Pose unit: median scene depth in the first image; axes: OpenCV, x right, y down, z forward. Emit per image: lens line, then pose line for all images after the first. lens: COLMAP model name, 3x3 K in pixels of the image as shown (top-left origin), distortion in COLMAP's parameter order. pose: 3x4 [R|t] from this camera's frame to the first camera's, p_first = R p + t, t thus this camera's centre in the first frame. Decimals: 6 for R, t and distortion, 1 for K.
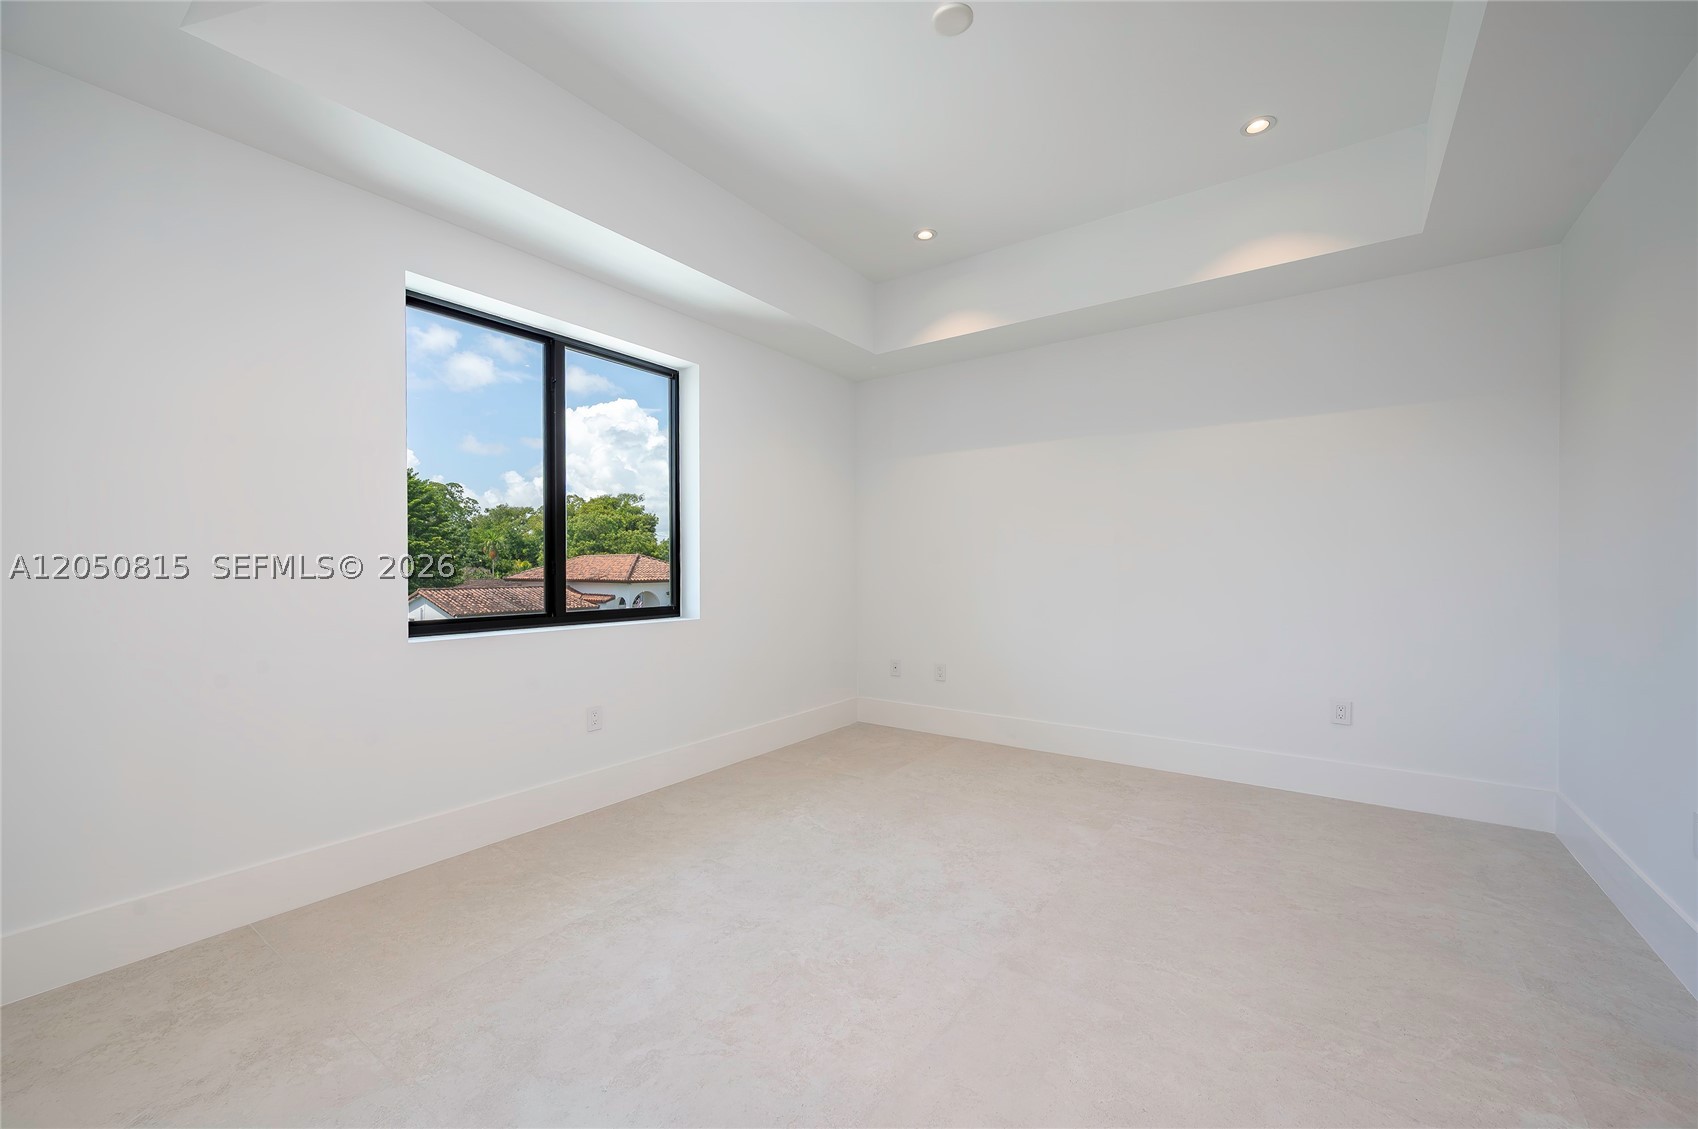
lens RADIAL K [[677.9, 0, 852.0], [0, 677.9, 571.1], [0, 0, 1]] dist [-0.001053, -0.000138]
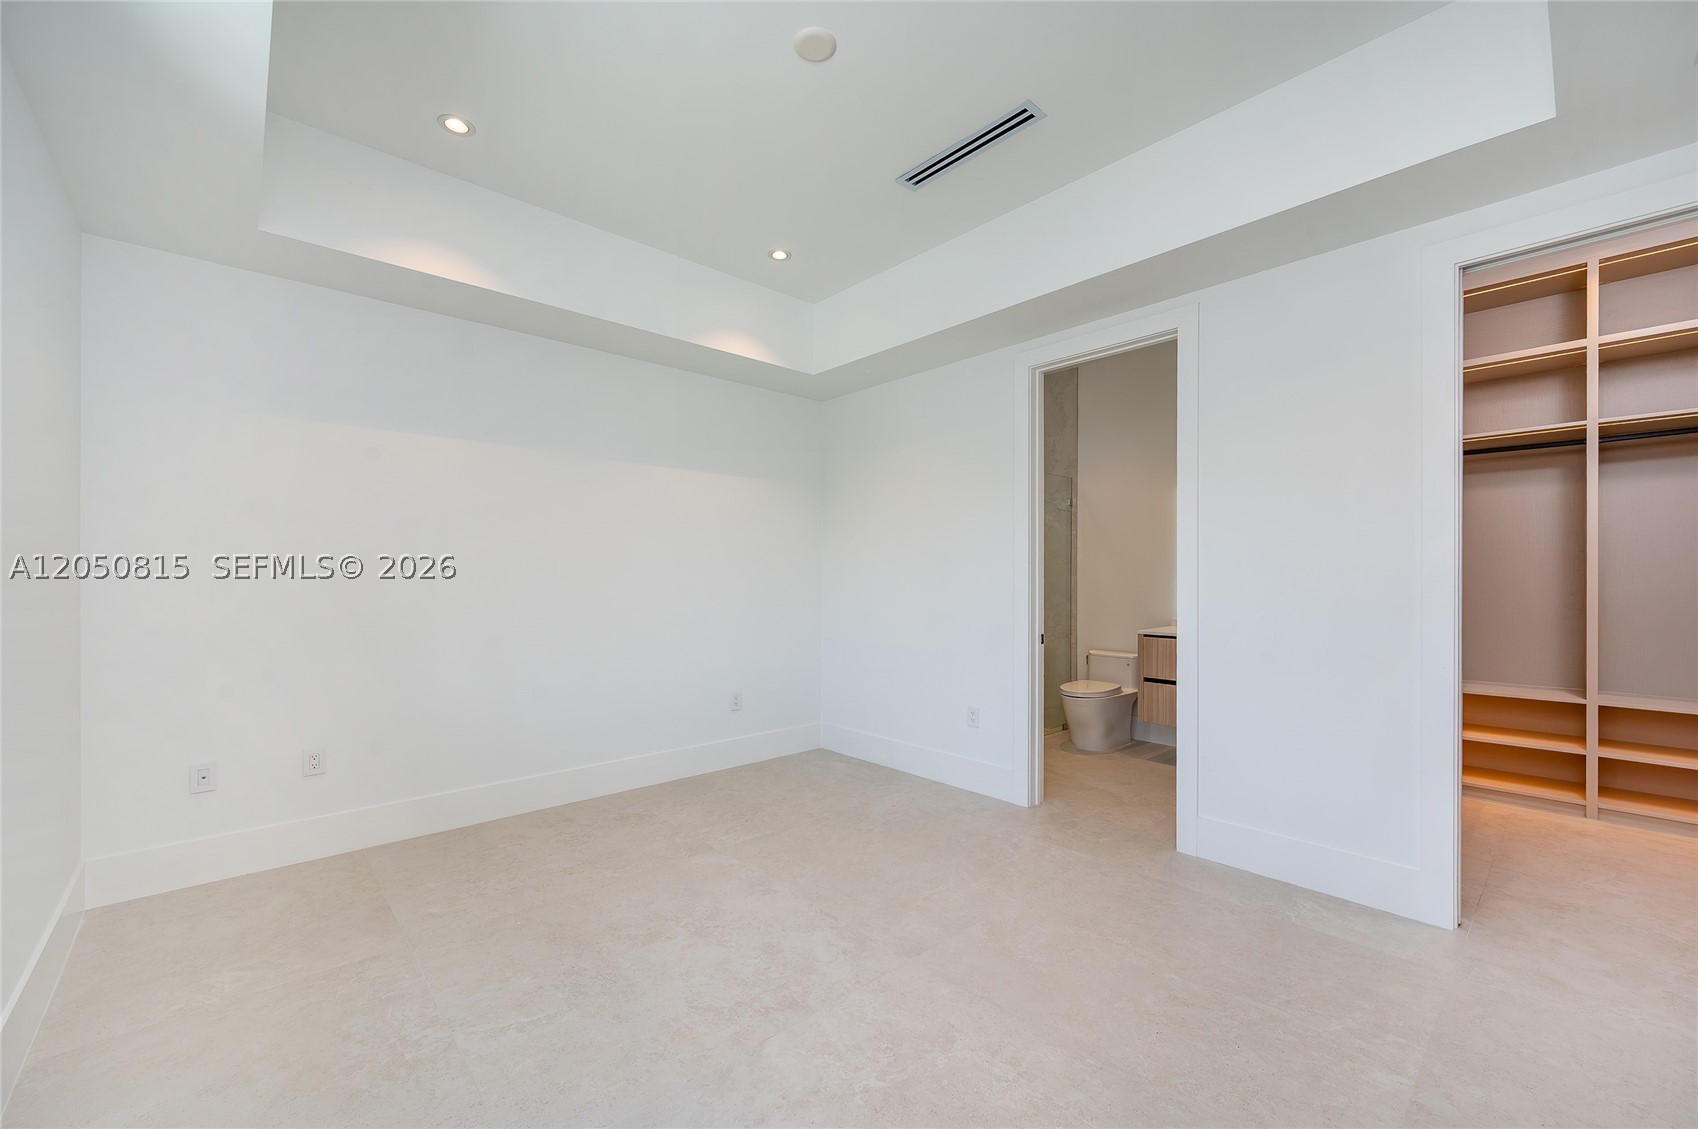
lens RADIAL K [[677.9, 0, 852.0], [0, 677.9, 571.1], [0, 0, 1]] dist [-0.001053, -0.000138]
pose [[0.217478, 0.008150, 0.976031, -0.609968], [0.007531, 0.999921, -0.010028, -0.033302], [-0.976036, 0.009531, 0.217400, 0.572224]]
